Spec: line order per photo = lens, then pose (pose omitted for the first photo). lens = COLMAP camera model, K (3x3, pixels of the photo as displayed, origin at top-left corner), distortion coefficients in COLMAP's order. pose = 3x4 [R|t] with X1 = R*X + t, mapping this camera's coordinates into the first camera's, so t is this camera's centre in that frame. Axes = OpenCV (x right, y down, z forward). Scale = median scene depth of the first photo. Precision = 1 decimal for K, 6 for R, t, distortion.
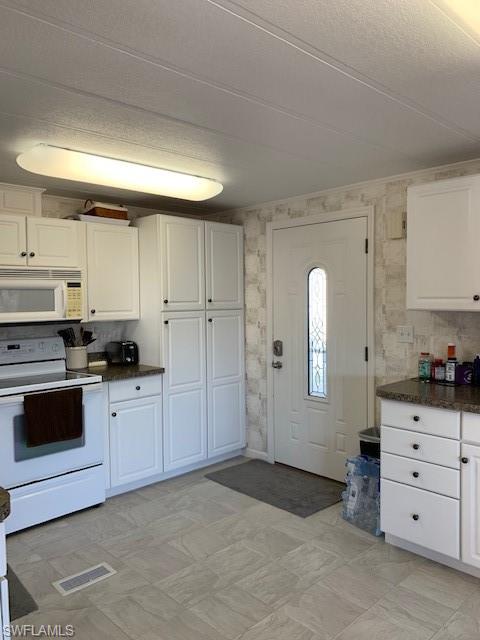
lens RADIAL K [[487.9, 0, 240.0], [0, 487.9, 320.0], [0, 0, 1]] dist [0.040287, -0.048536]
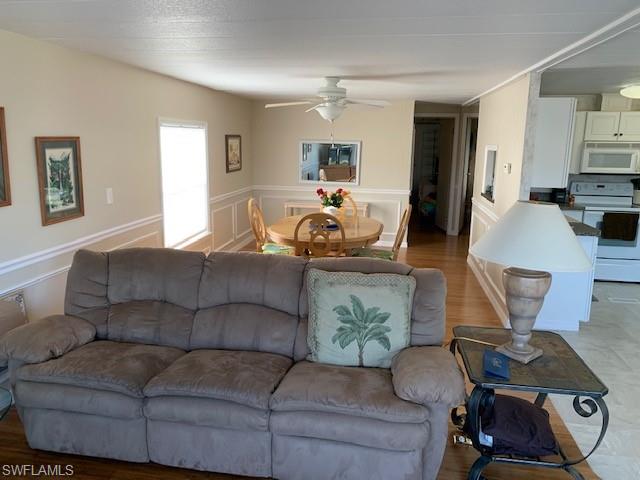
lens RADIAL K [[487.9, 0, 309.4], [0, 487.9, 229.4], [0, 0, 1]] dist [0.040287, -0.048536]
pose [[0.588239, 0.167336, -0.791185, 0.368537], [-0.057023, 0.984505, 0.165828, -0.027940], [0.806675, -0.052431, 0.588666, -0.949926]]
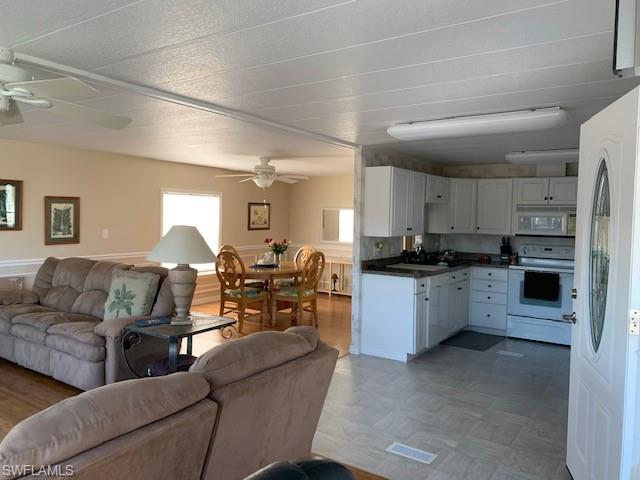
lens RADIAL K [[483.5, 0, 318.9], [0, 483.5, 229.6], [0, 0, 1]] dist [0.042300, -0.081820]
pose [[0.209920, 0.046894, -0.976593, 1.182865], [-0.067607, 0.997155, 0.033349, -0.021756], [0.975378, 0.059023, 0.212493, -0.221587]]
